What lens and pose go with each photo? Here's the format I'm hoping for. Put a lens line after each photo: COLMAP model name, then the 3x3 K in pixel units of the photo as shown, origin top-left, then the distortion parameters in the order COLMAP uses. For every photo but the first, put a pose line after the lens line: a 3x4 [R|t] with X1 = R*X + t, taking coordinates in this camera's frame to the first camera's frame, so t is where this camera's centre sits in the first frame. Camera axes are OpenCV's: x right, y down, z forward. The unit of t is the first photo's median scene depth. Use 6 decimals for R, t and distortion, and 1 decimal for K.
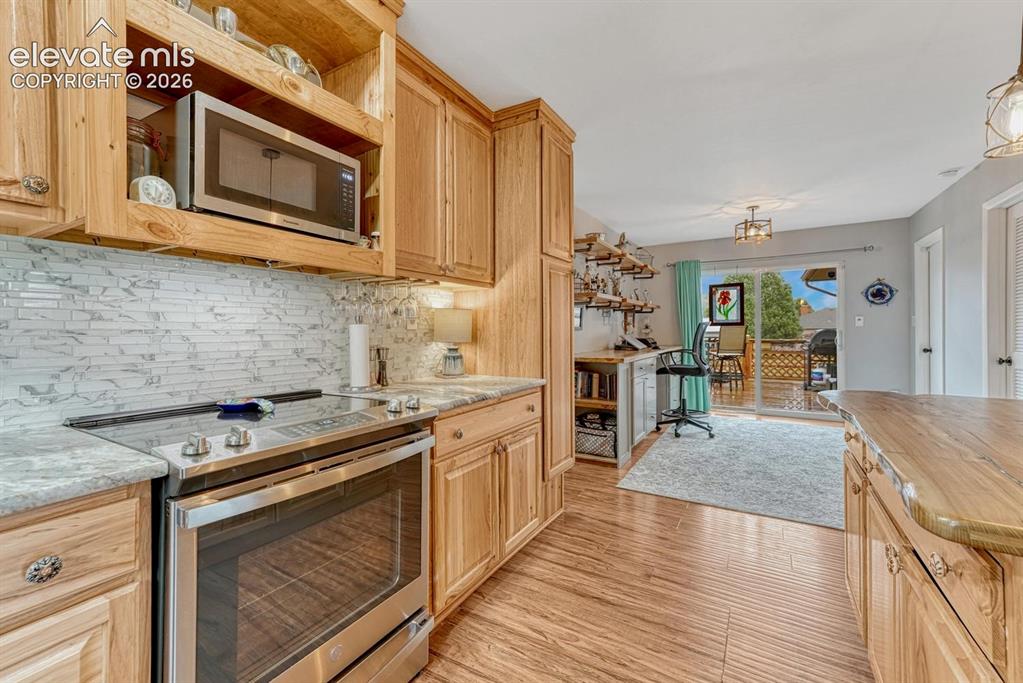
lens RADIAL K [[425.2, 0, 502.5], [0, 425.2, 330.7], [0, 0, 1]] dist [0.001774, 0.000427]
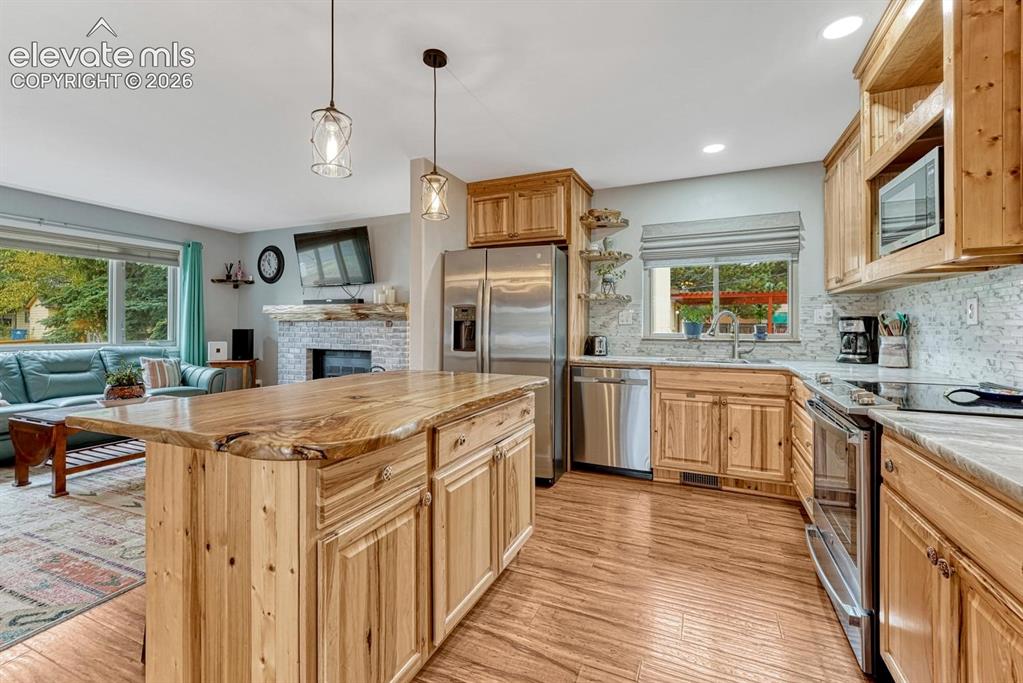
lens RADIAL K [[436.5, 0, 509.6], [0, 436.5, 327.1], [0, 0, 1]] dist [0.000914, 0.000269]
pose [[-0.991609, 0.002788, -0.129242, 0.438258], [0.002605, 0.999995, 0.001589, -0.002521], [0.129246, 0.001239, -0.991612, 1.115435]]
